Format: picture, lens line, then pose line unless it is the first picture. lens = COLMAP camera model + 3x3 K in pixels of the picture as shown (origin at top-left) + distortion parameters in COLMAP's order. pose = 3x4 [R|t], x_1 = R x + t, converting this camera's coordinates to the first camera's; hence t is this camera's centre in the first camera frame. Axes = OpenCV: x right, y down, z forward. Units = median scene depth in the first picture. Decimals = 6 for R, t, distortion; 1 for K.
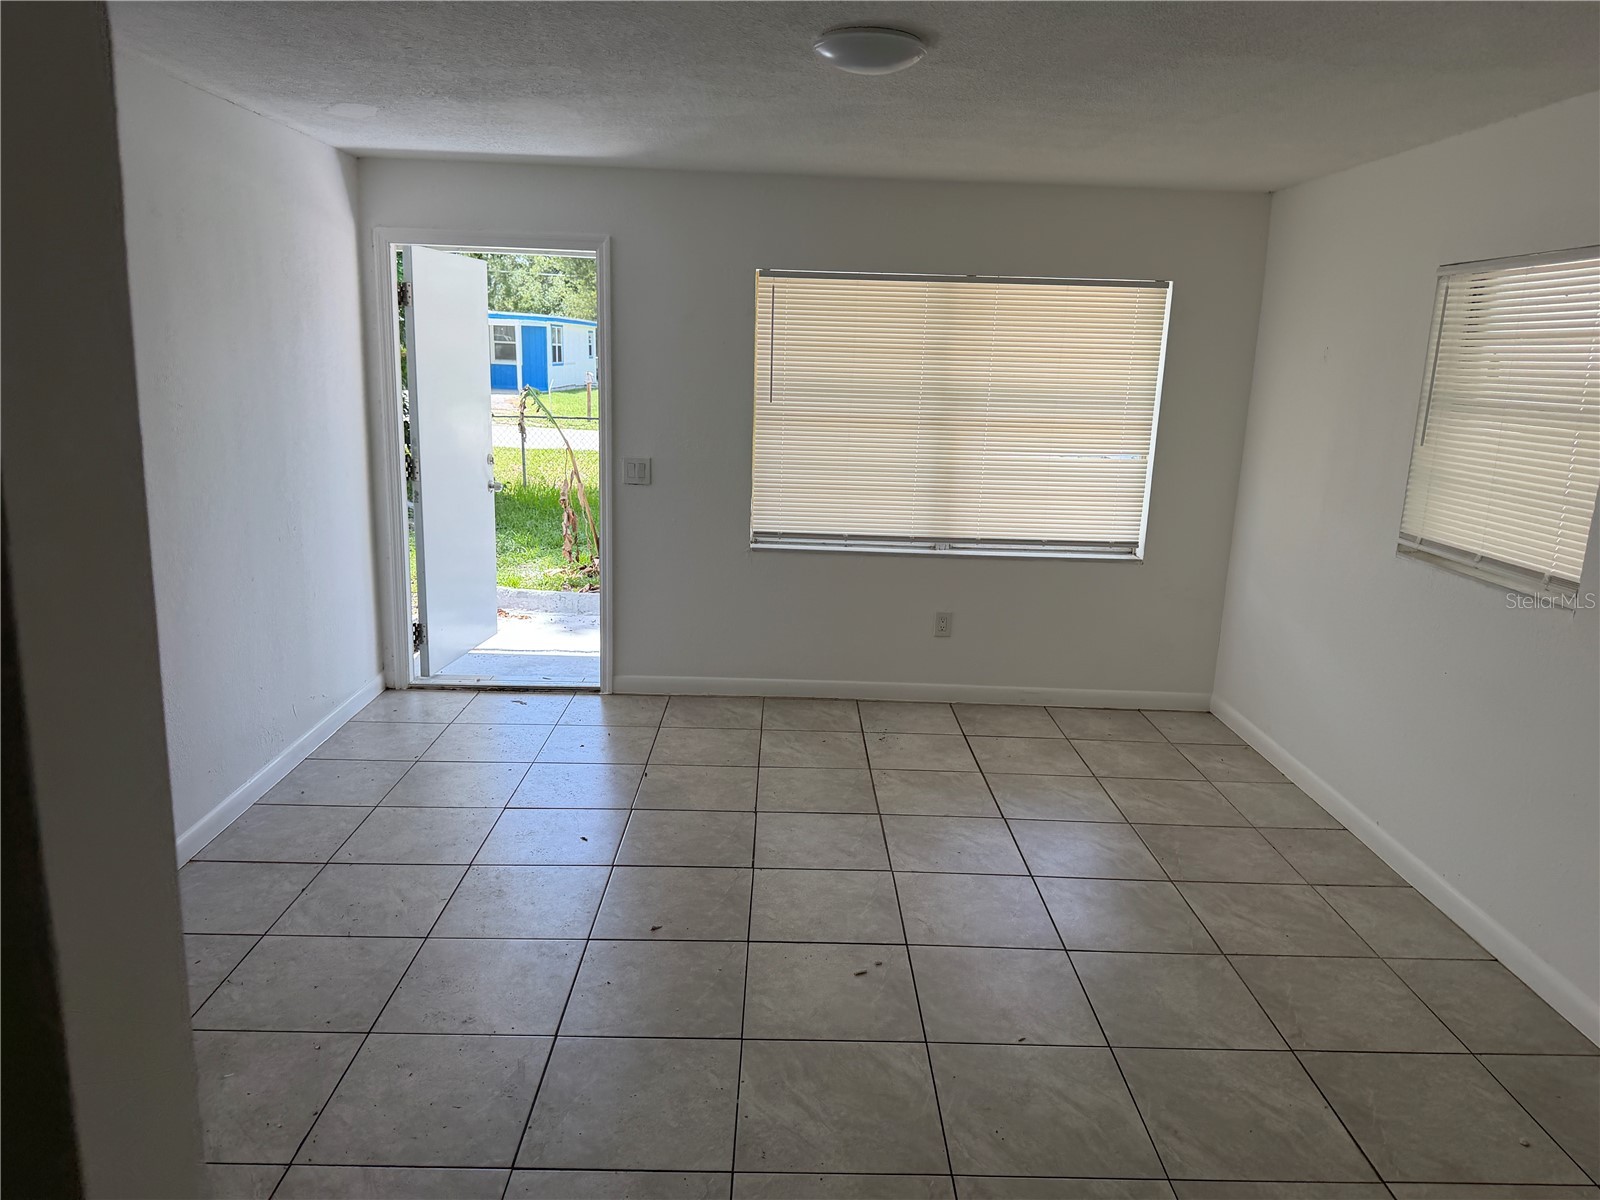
lens RADIAL K [[1121.0, 0, 798.9], [0, 1121.0, 617.5], [0, 0, 1]] dist [0.001502, -0.001137]
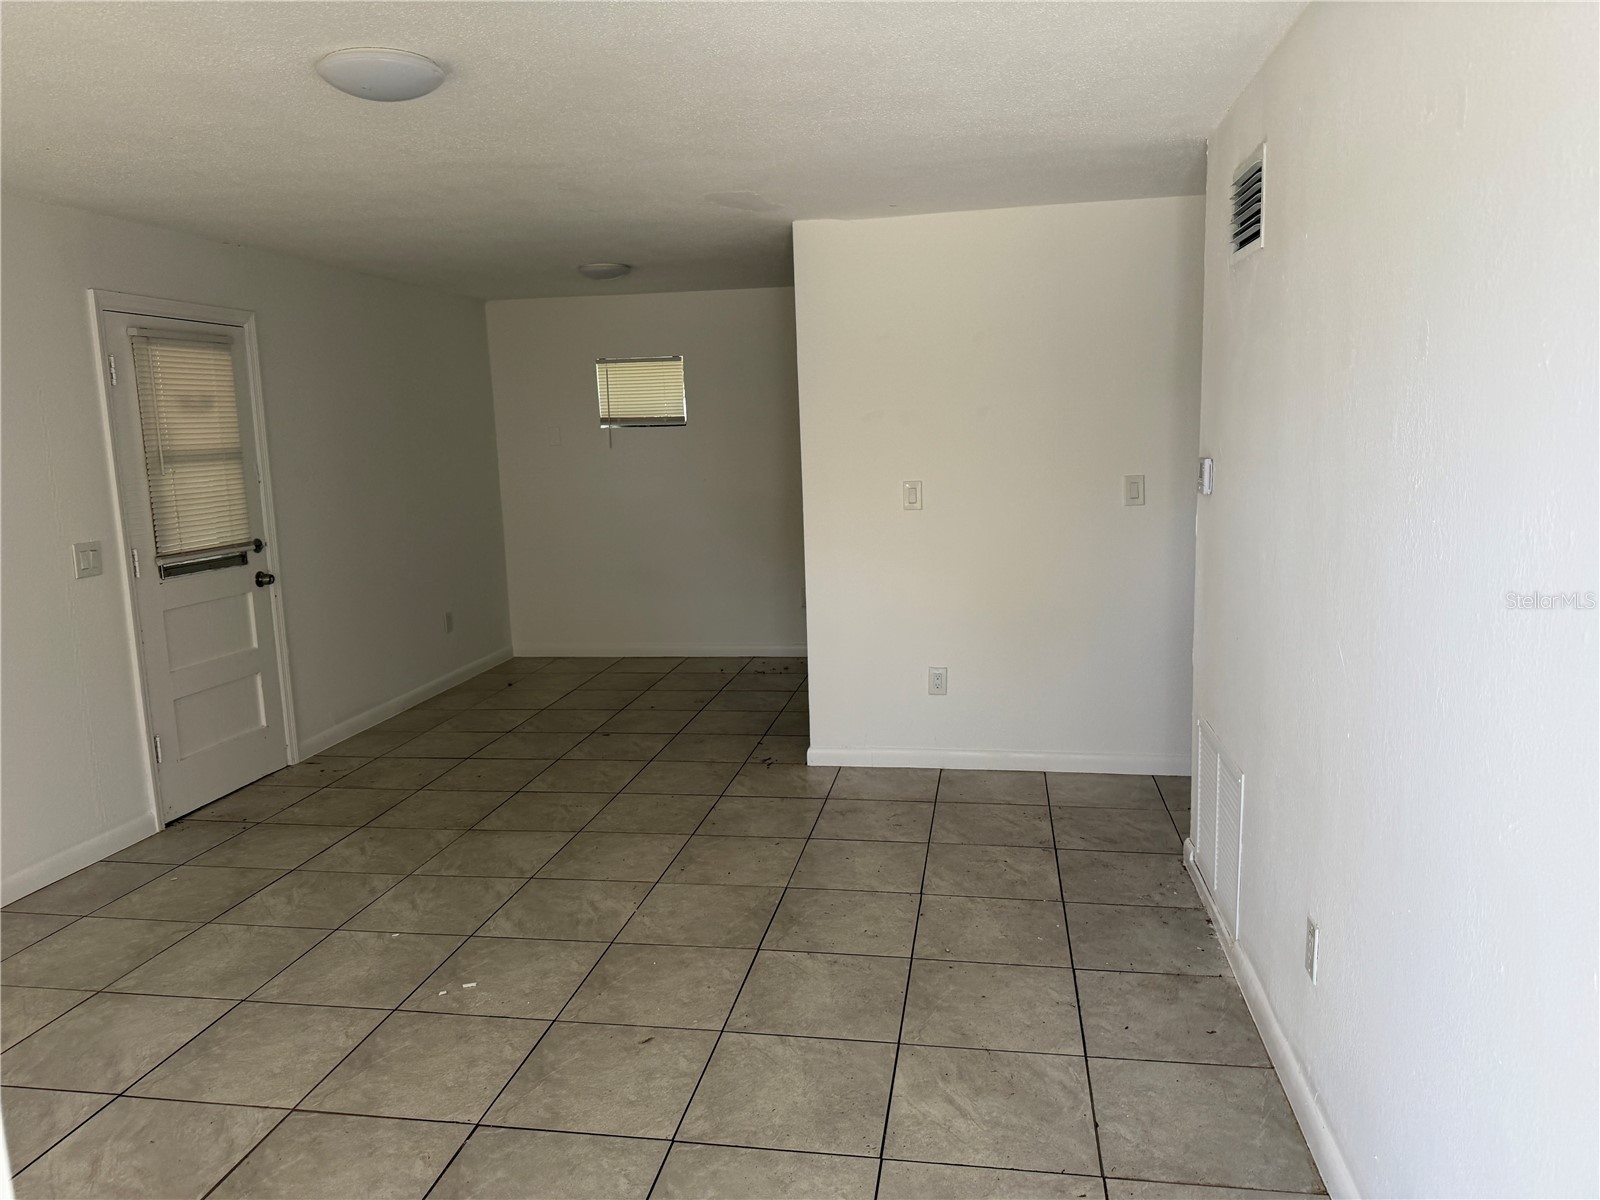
lens RADIAL K [[1163.0, 0, 800.0], [0, 1163.0, 600.0], [0, 0, 1]] dist [0.013935, -0.009020]
pose [[-0.983448, -0.030349, 0.178628, -0.398982], [0.039921, 0.925349, 0.377008, -0.379355], [-0.176735, 0.377899, -0.908822, 1.678243]]
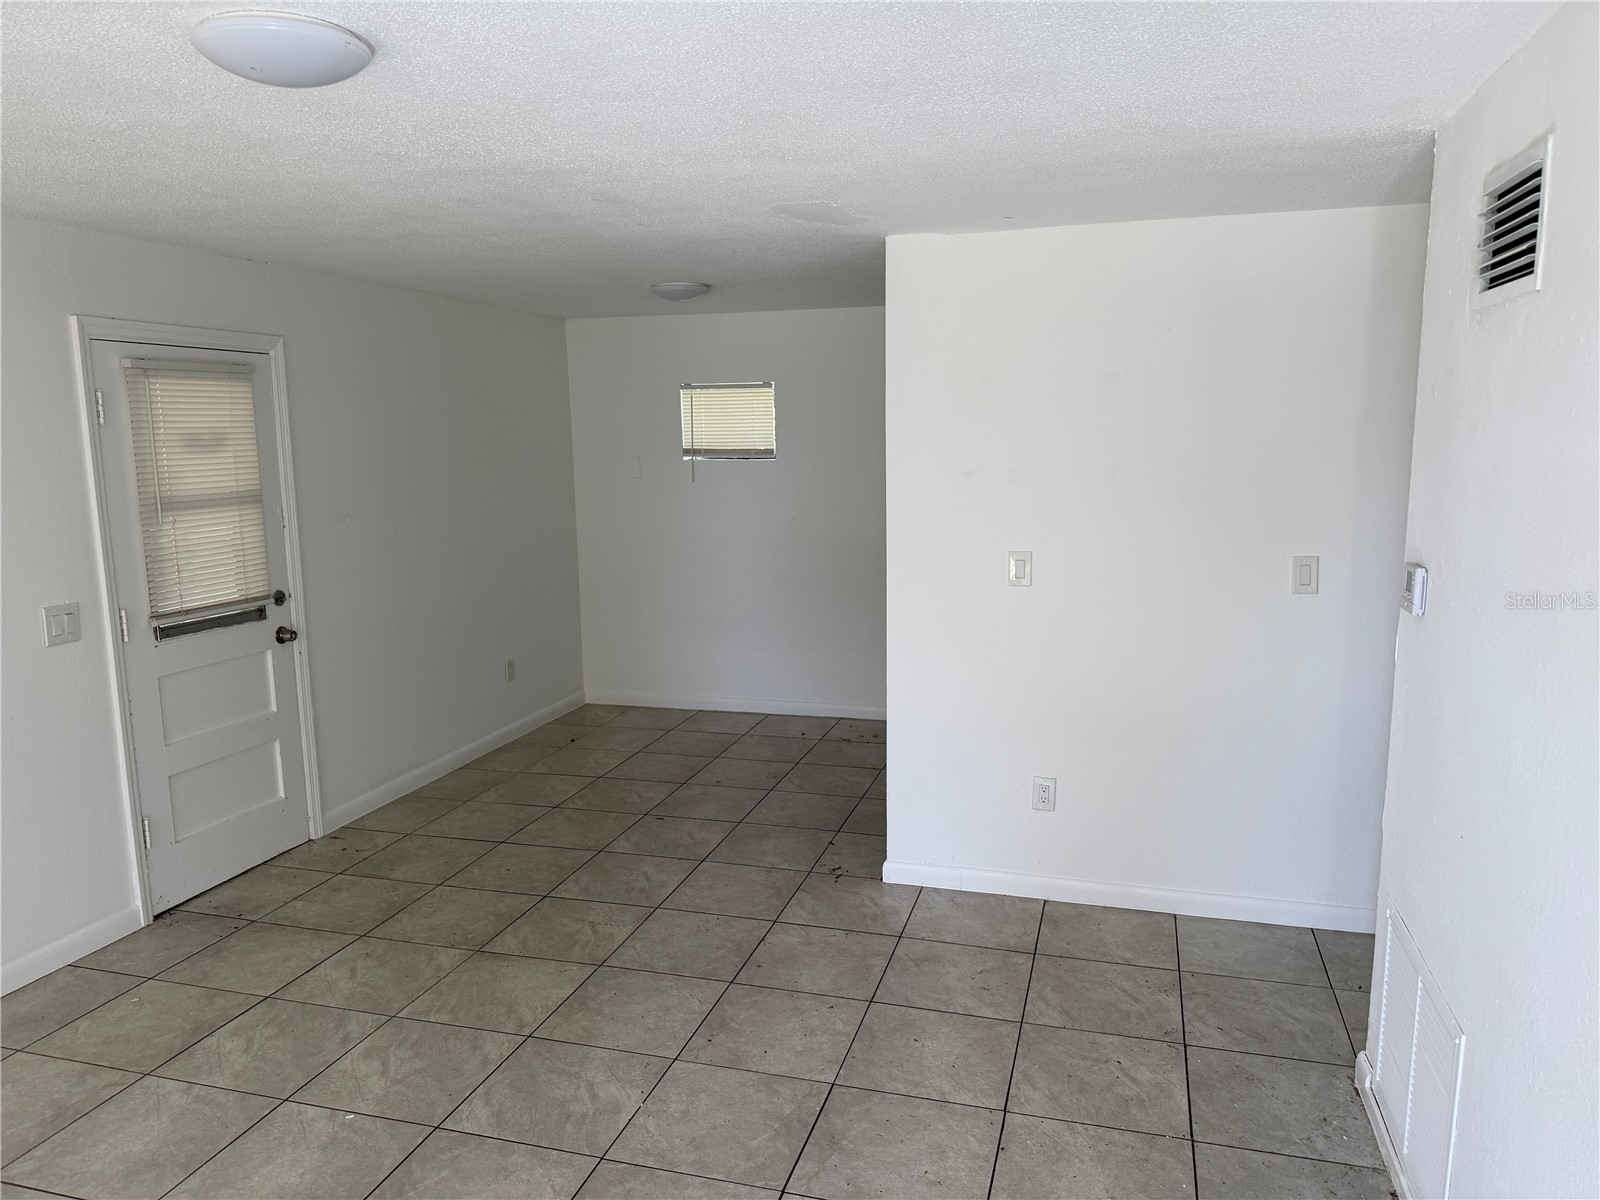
lens RADIAL K [[1128.3, 0, 805.5], [0, 1128.3, 606.5], [0, 0, 1]] dist [0.007066, -0.014232]
pose [[-0.957017, -0.068023, 0.281943, -0.391847], [0.047304, 0.922483, 0.383129, -0.367369], [-0.286149, 0.379998, -0.879614, 1.374797]]
